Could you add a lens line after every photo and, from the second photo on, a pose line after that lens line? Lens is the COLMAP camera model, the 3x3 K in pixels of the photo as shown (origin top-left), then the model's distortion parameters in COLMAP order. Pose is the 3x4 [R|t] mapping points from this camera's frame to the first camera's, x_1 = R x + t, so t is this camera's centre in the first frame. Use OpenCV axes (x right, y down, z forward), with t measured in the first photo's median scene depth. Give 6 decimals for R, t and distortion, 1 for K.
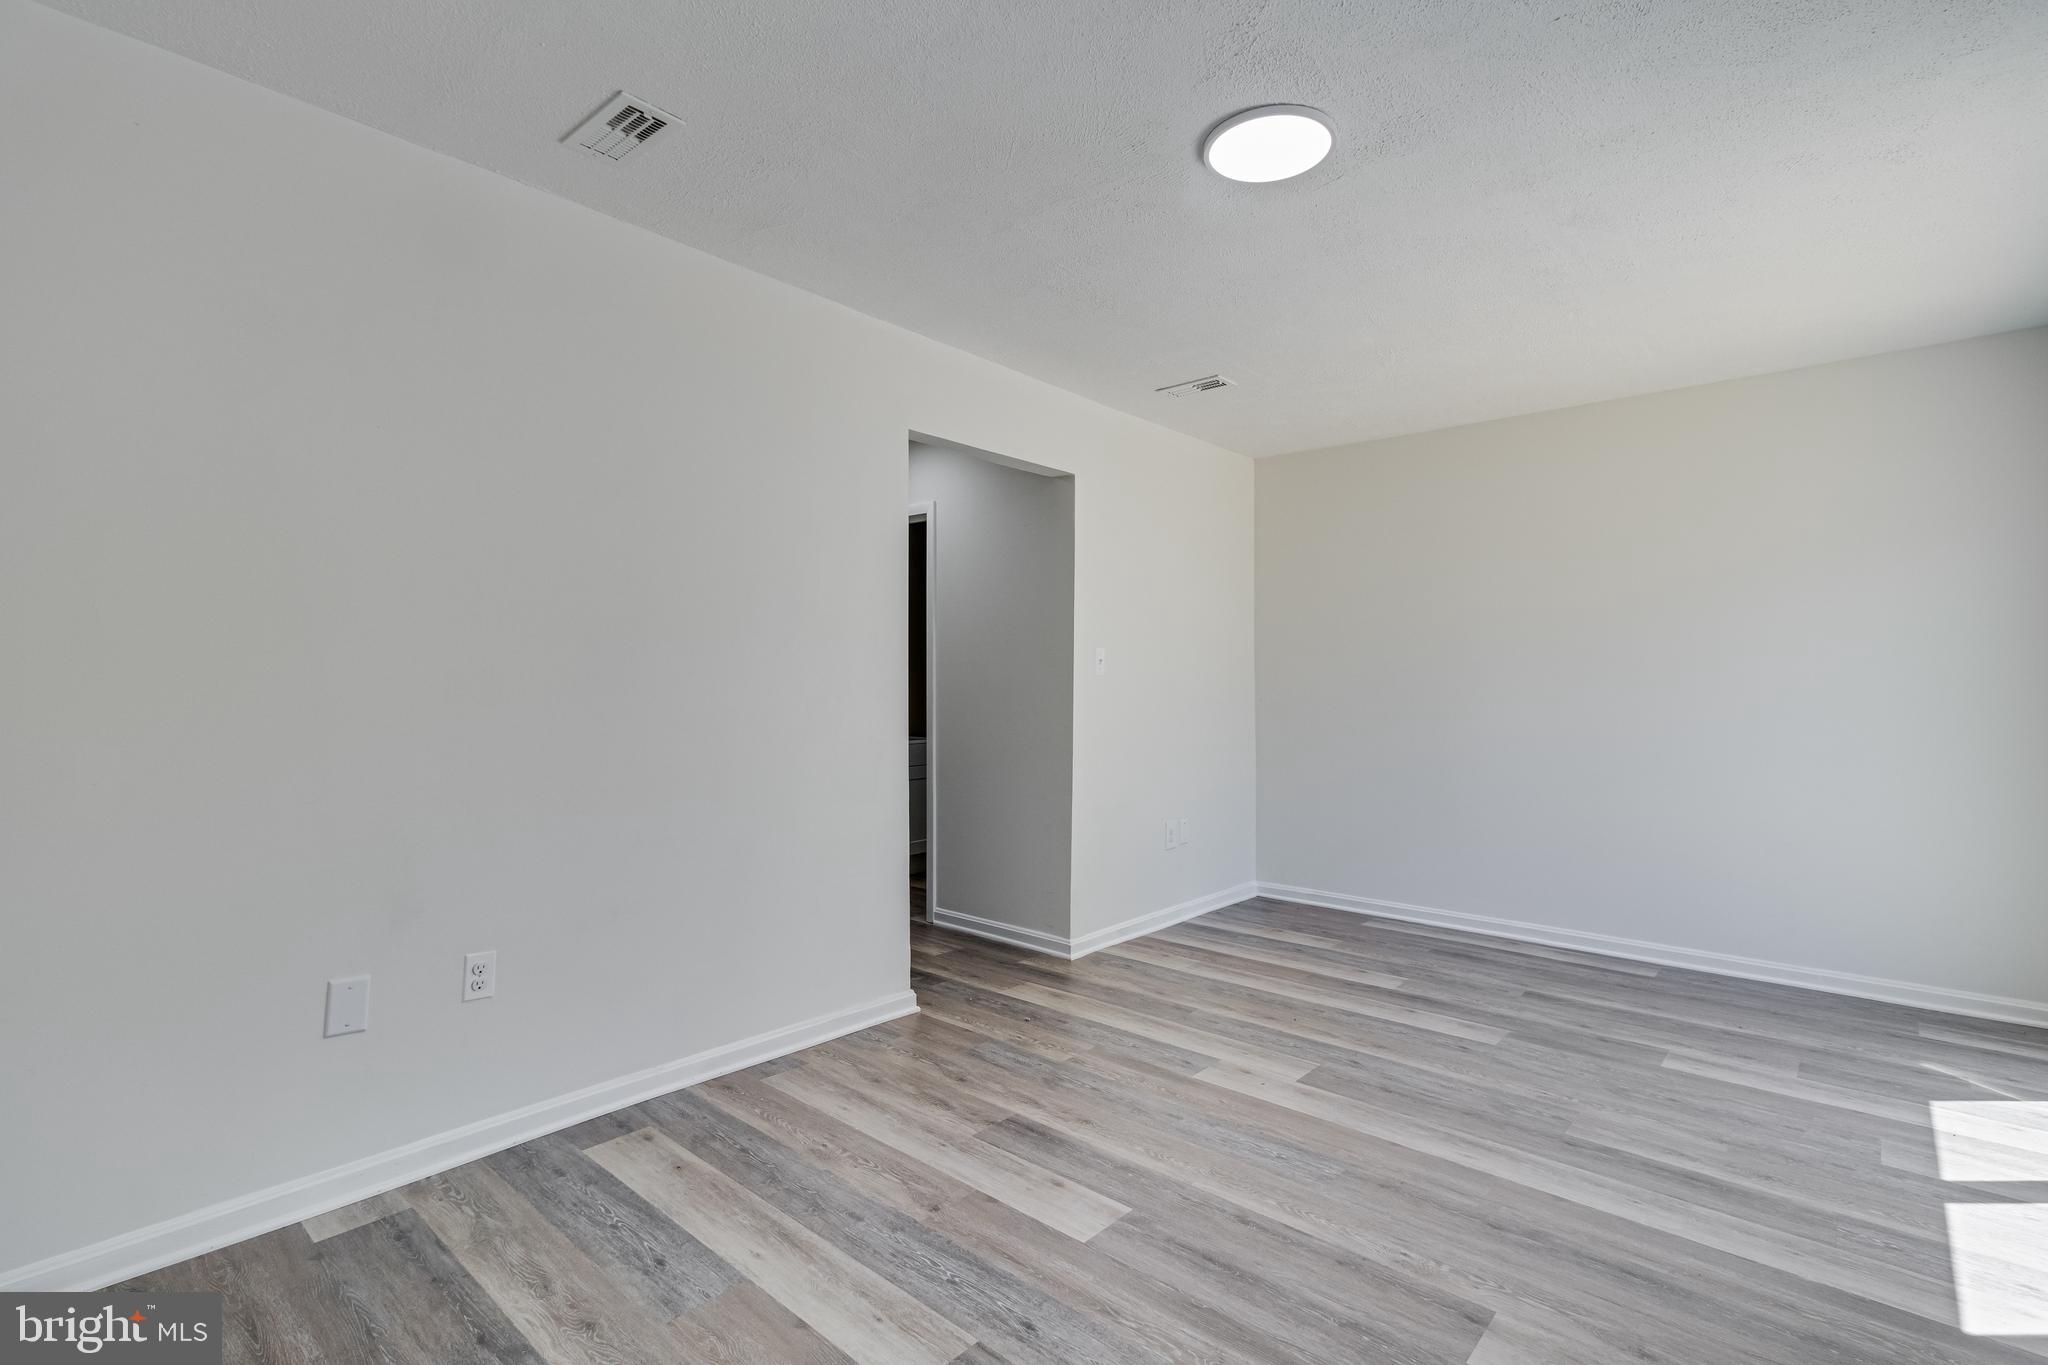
lens RADIAL K [[957.1, 0, 1020.3], [0, 957.1, 679.6], [0, 0, 1]] dist [0.001391, -0.000035]
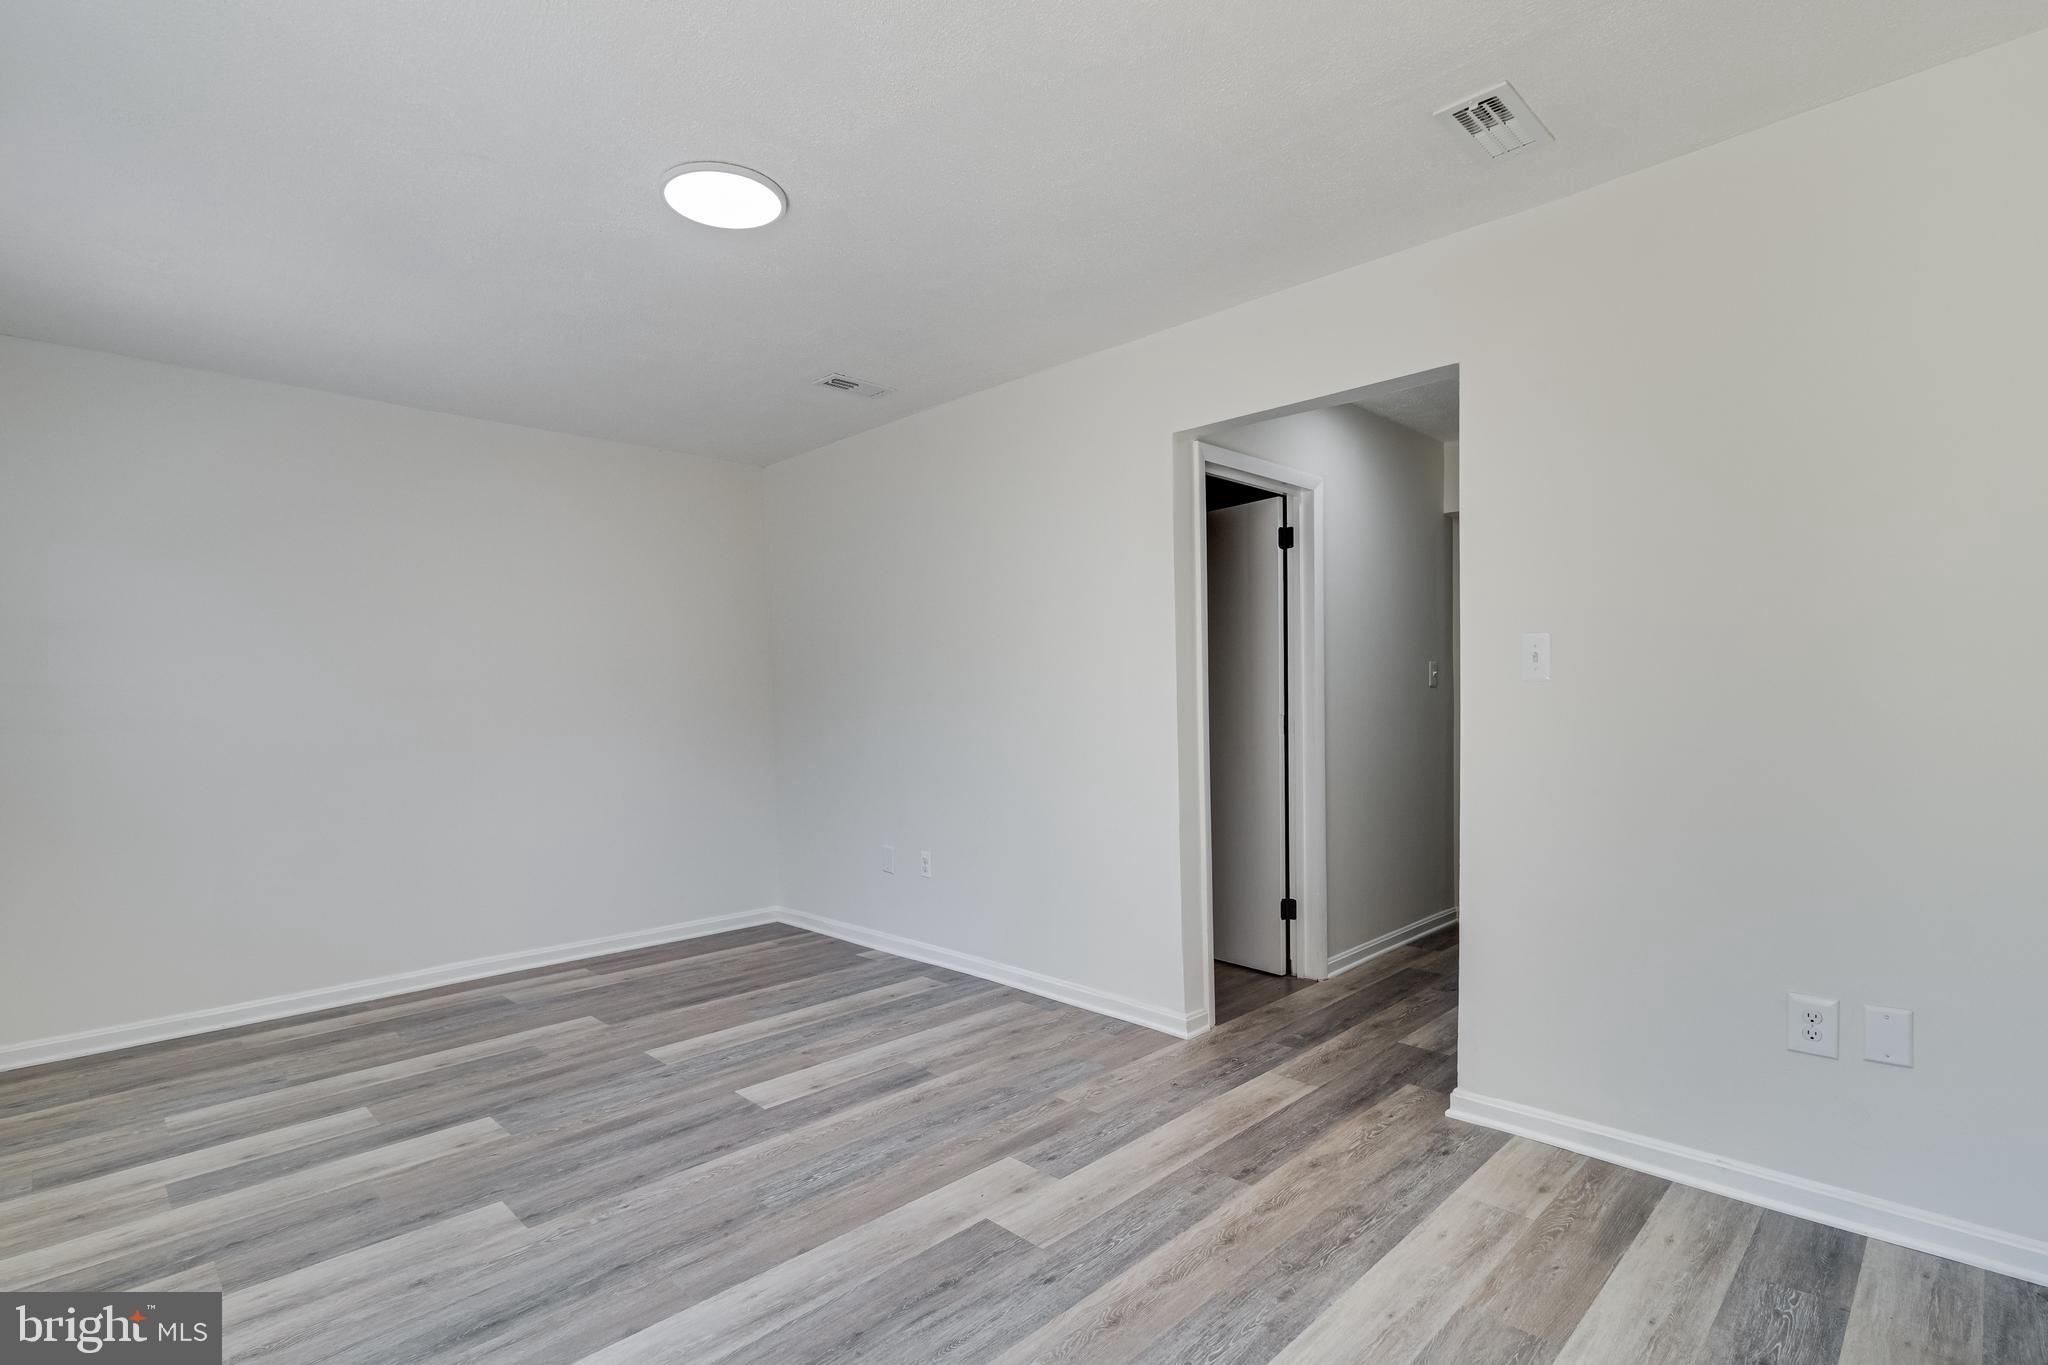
lens RADIAL K [[957.1, 0, 1020.3], [0, 957.1, 695.6], [0, 0, 1]] dist [0.001391, -0.000035]
pose [[-0.050083, -0.007422, -0.998717, 1.309093], [0.015665, 0.999844, -0.008216, 0.002222], [0.998622, -0.016057, -0.049959, 1.317483]]
